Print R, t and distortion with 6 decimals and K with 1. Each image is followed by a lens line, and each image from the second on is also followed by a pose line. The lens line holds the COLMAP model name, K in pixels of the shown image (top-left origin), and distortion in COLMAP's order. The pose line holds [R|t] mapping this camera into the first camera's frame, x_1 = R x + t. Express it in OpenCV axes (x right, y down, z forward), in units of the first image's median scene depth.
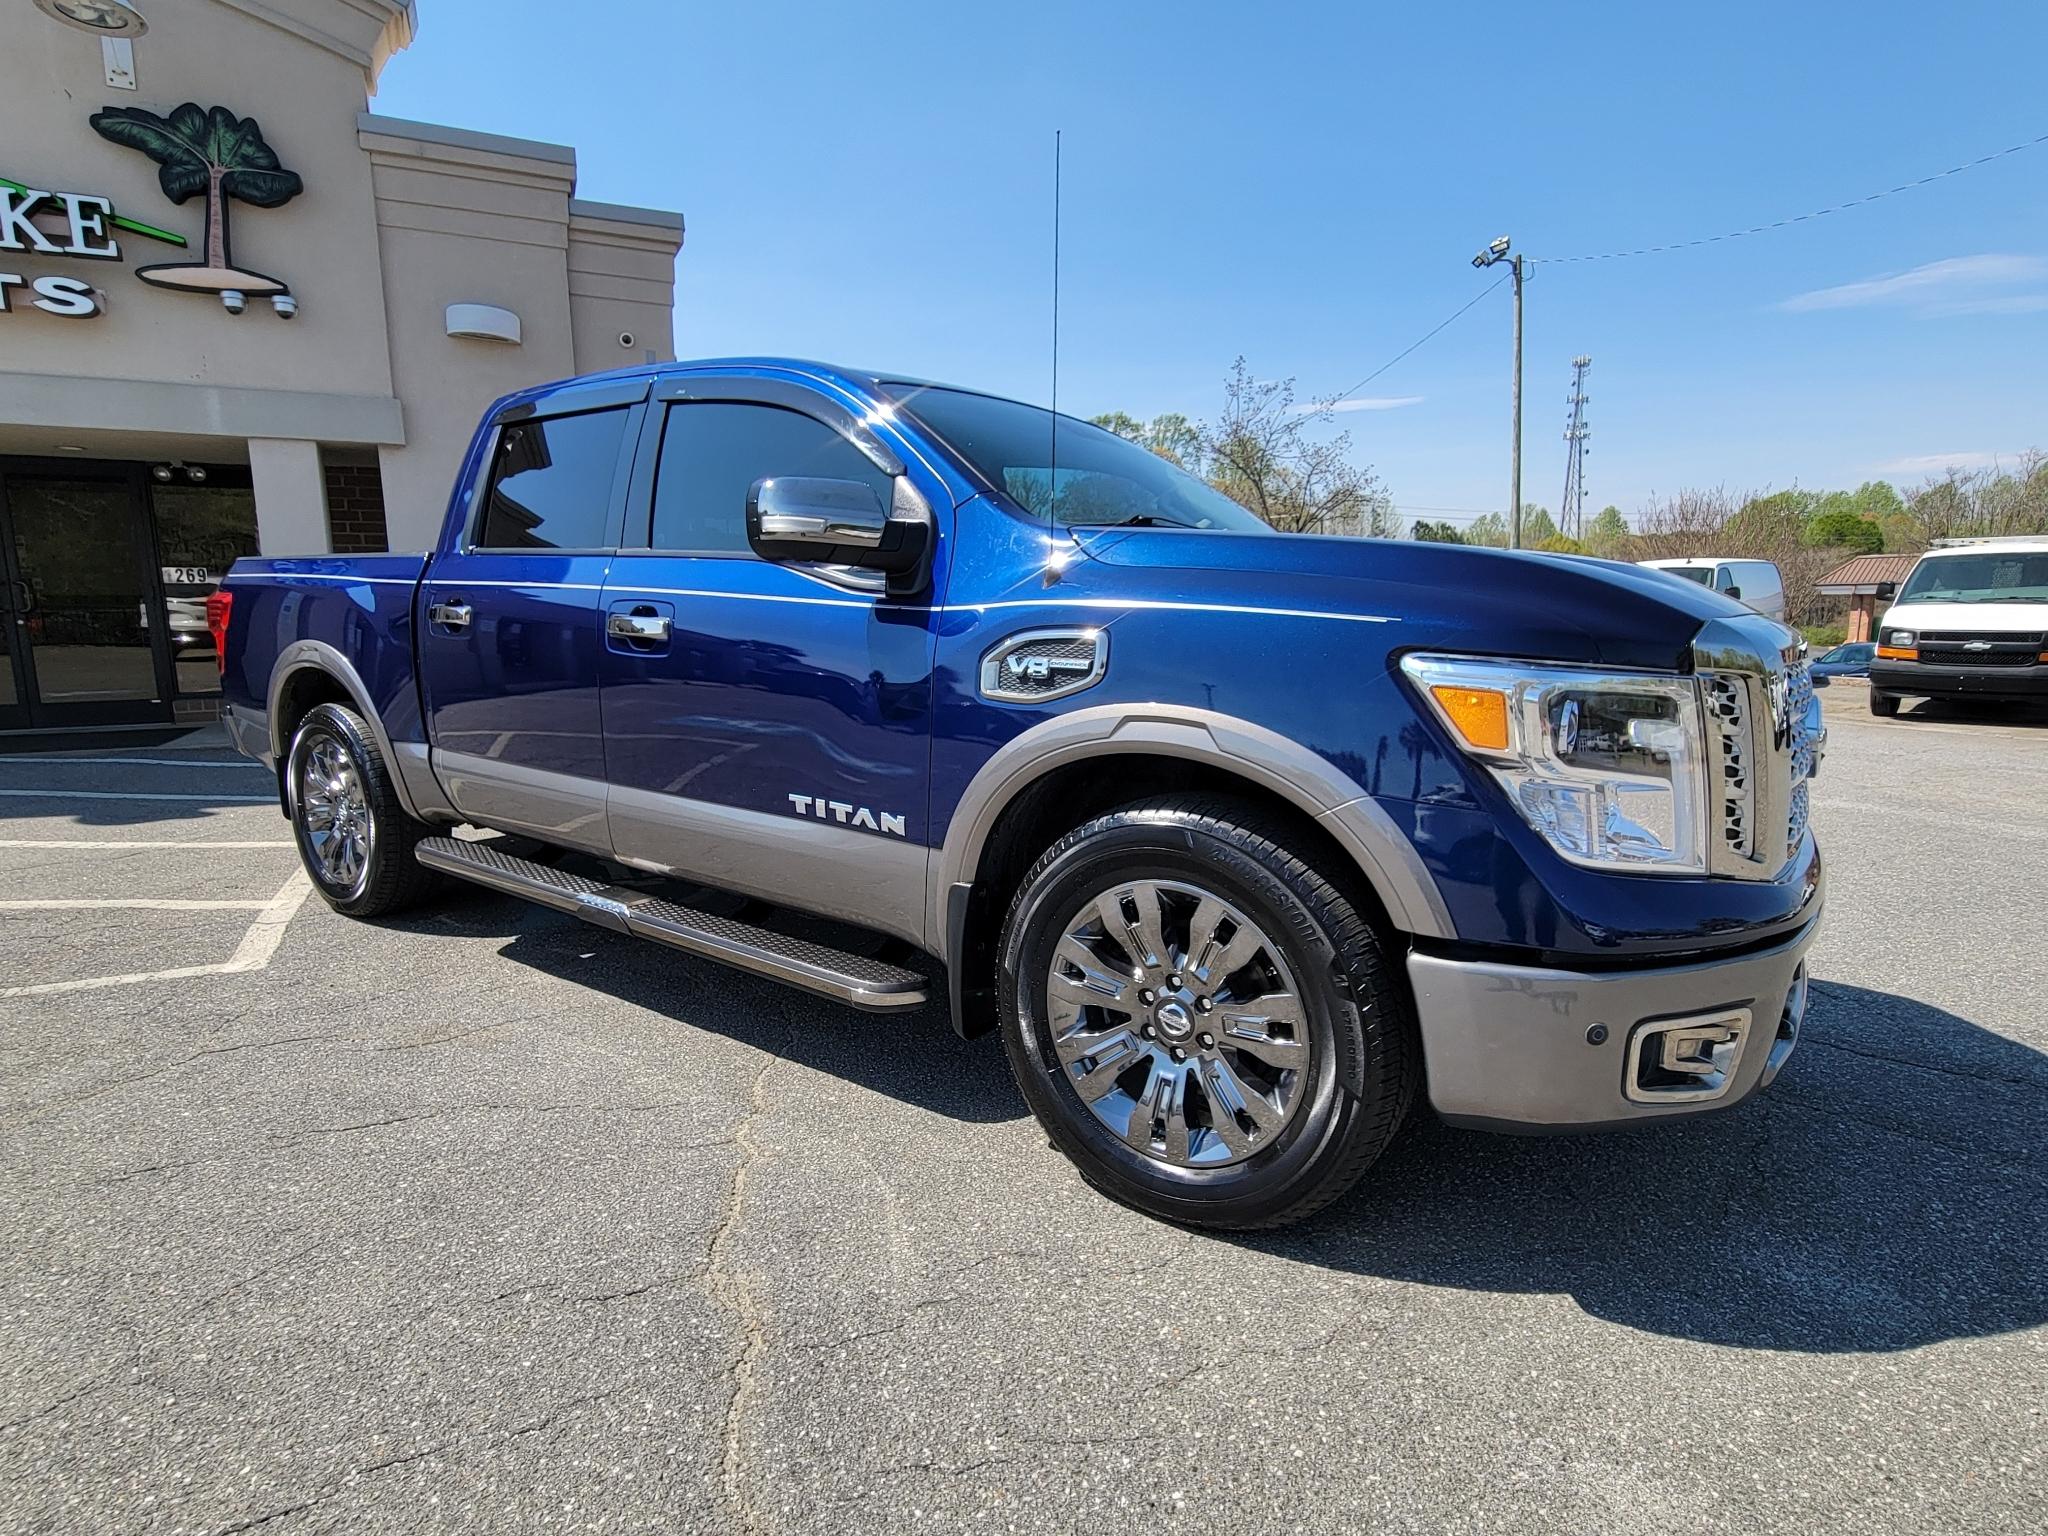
lens RADIAL K [[1072.1, 0, 1028.1], [0, 1072.1, 775.2], [0, 0, 1]] dist [-0.001591, -0.000494]
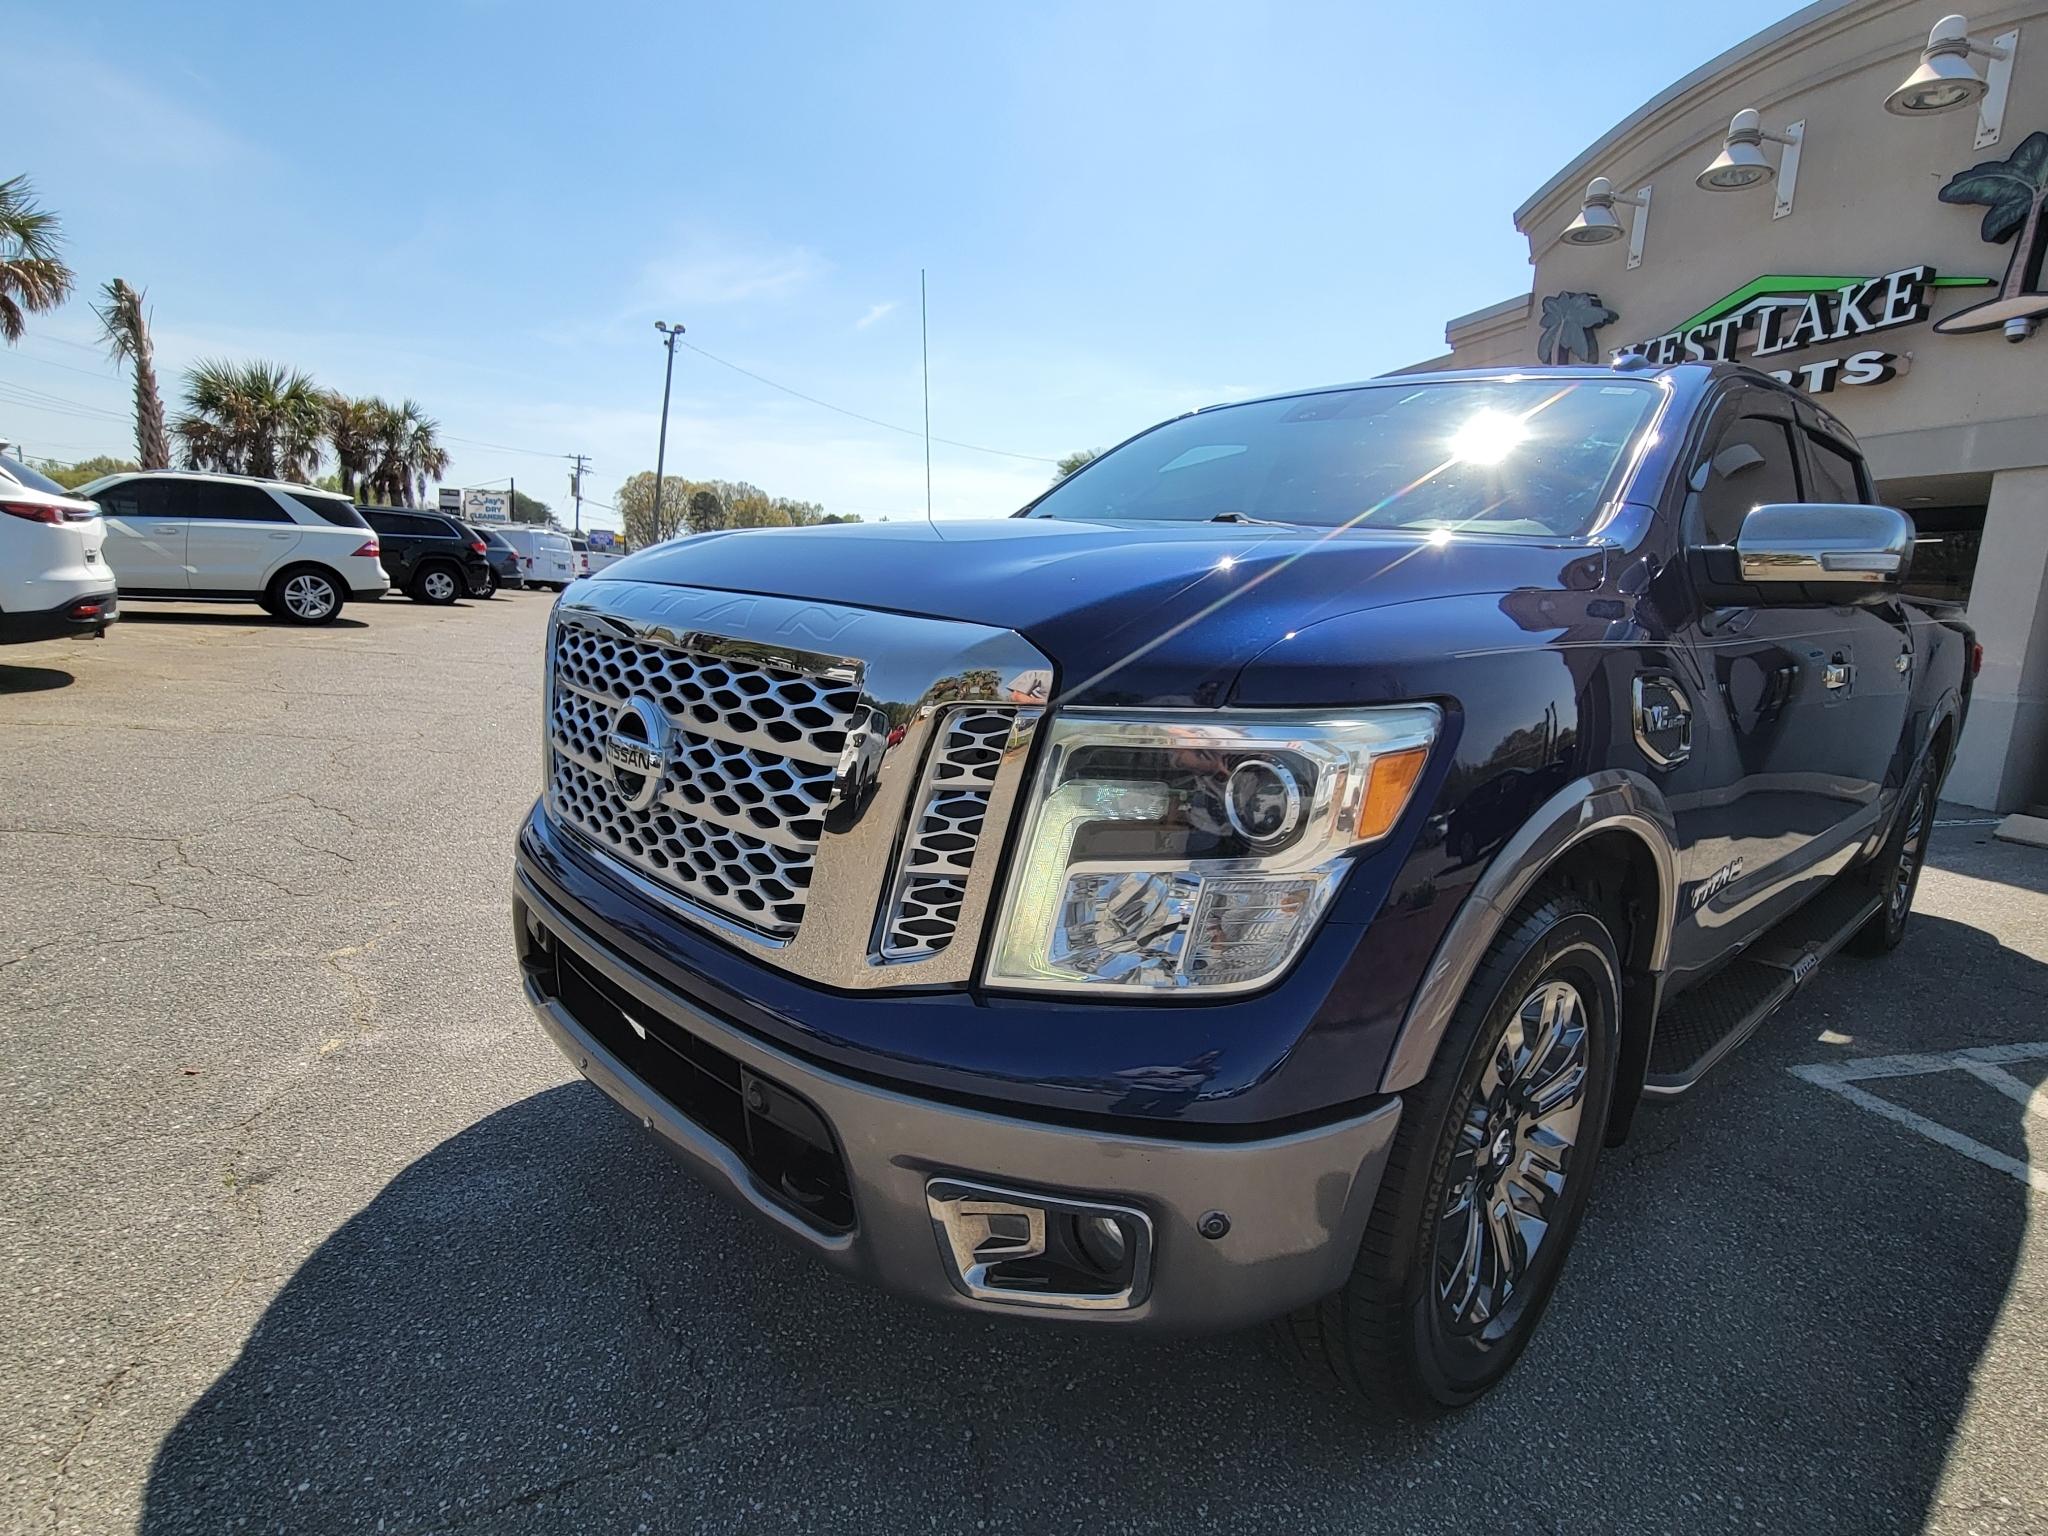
lens RADIAL K [[1078.3, 0, 1043.0], [0, 1078.3, 774.4], [0, 0, 1]] dist [0.001591, -0.000201]
pose [[-0.171004, 0.154270, -0.973118, 0.417456], [-0.209107, 0.959483, 0.188855, -0.065193], [0.962825, 0.235781, -0.131817, 0.399597]]
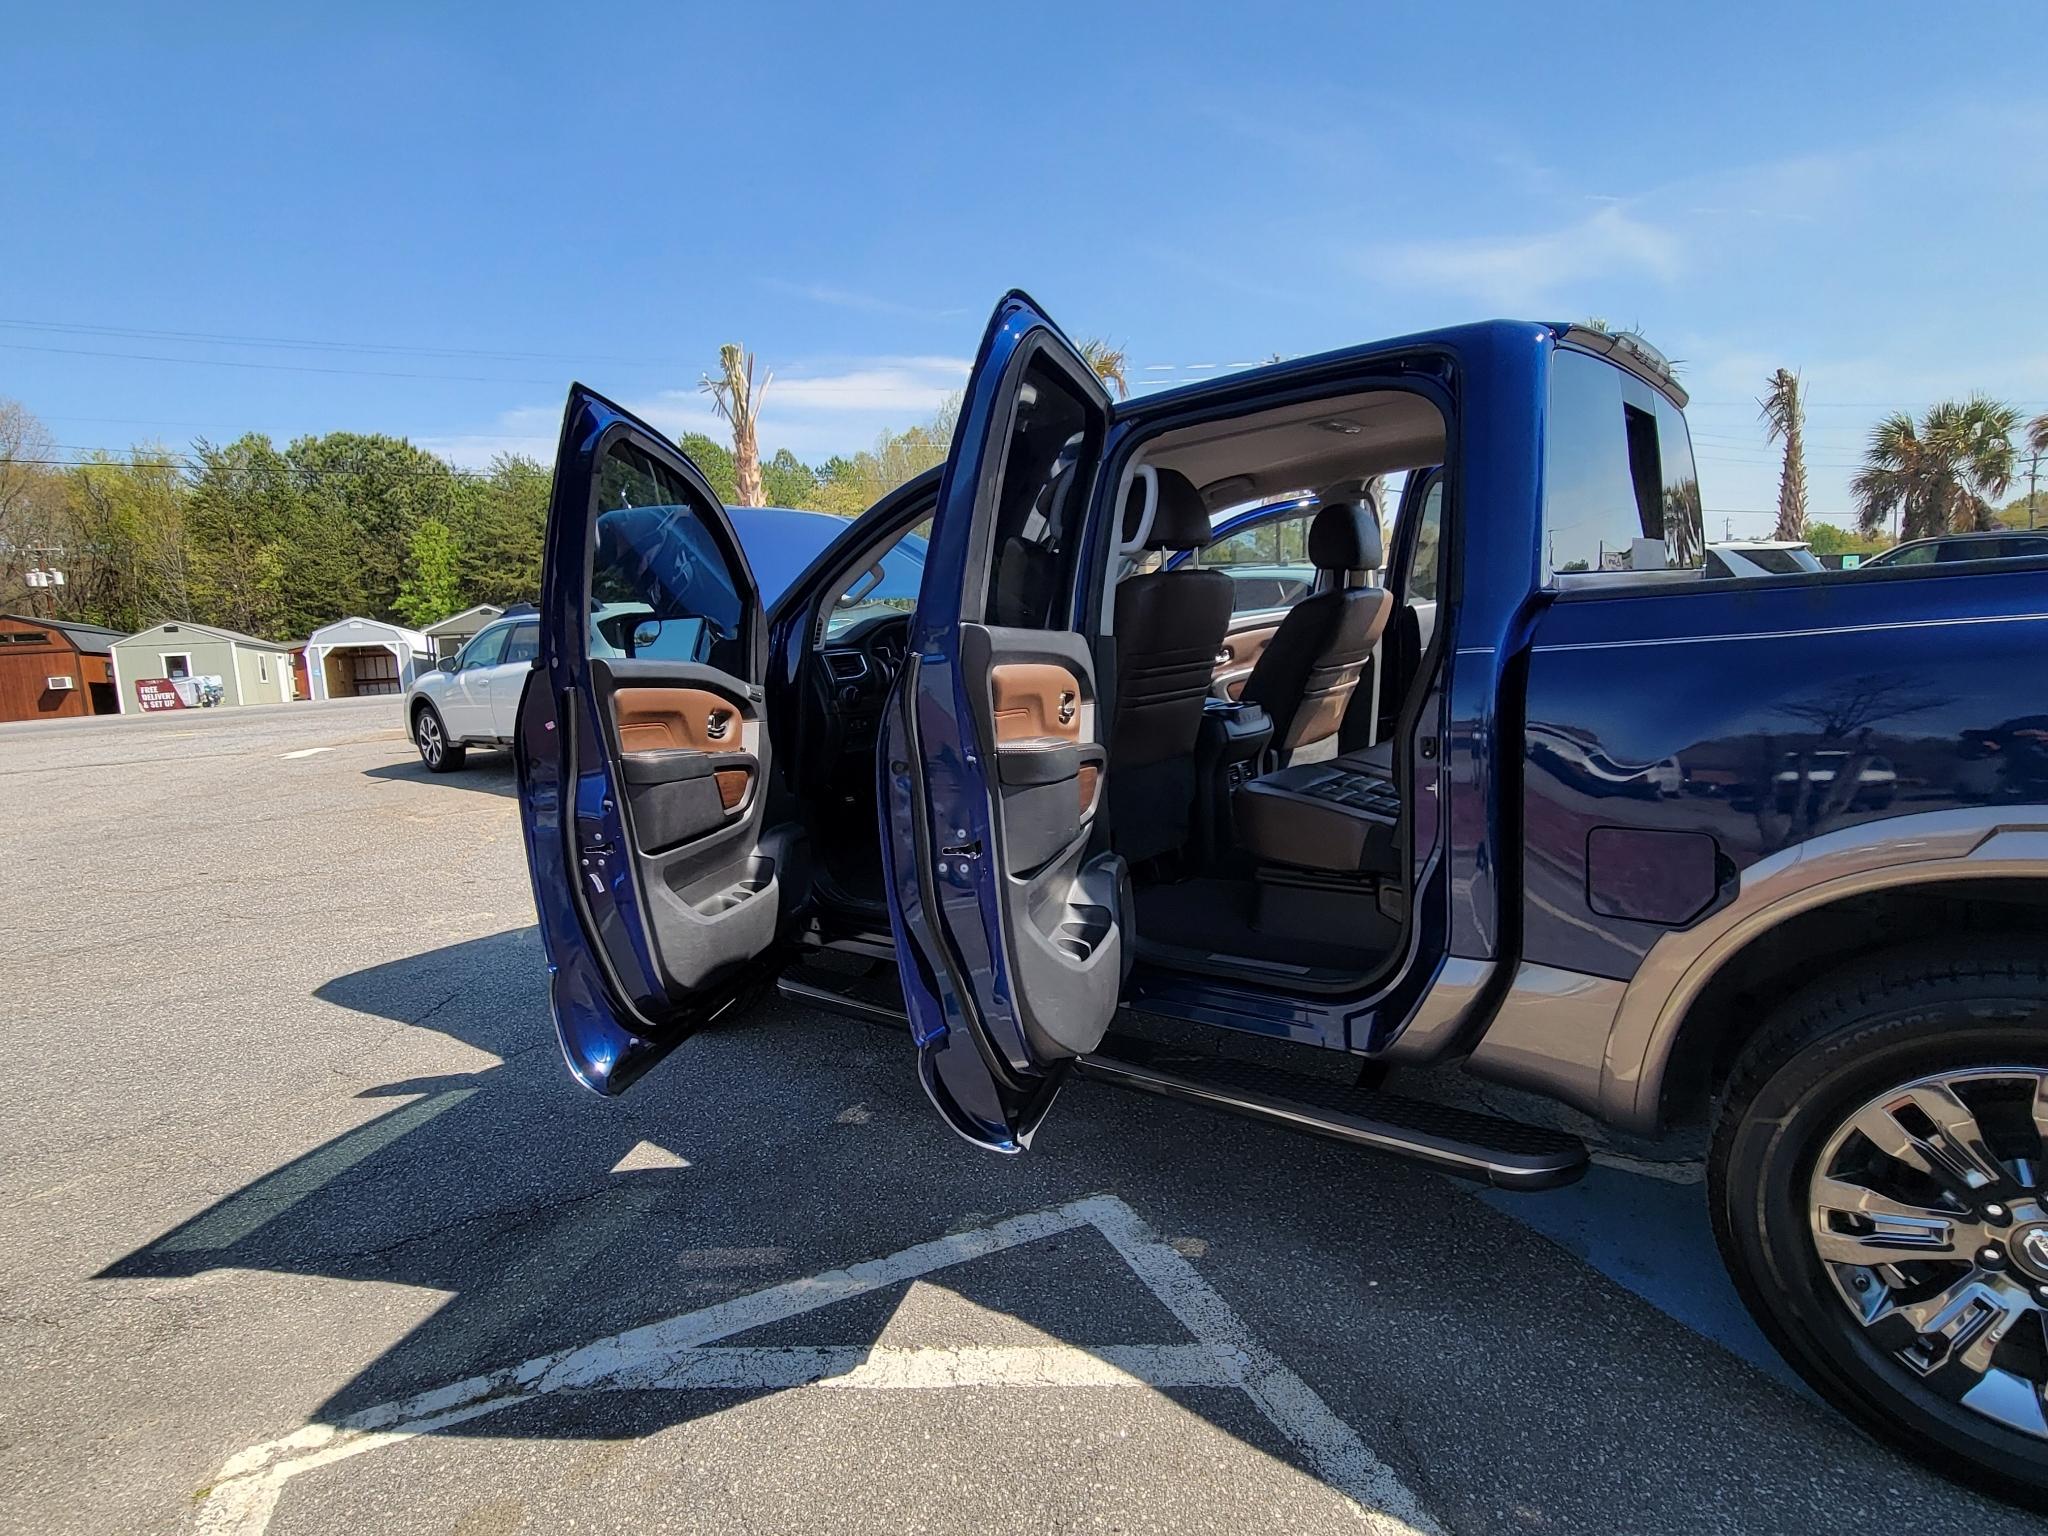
lens RADIAL K [[1076.2, 0, 1032.5], [0, 1076.2, 775.8], [0, 0, 1]] dist [-0.001397, -0.000869]
pose [[-0.996367, 0.045809, 0.071795, -0.027310], [0.064638, 0.955662, 0.287283, -0.170982], [-0.055451, 0.290880, -0.955151, 0.946553]]
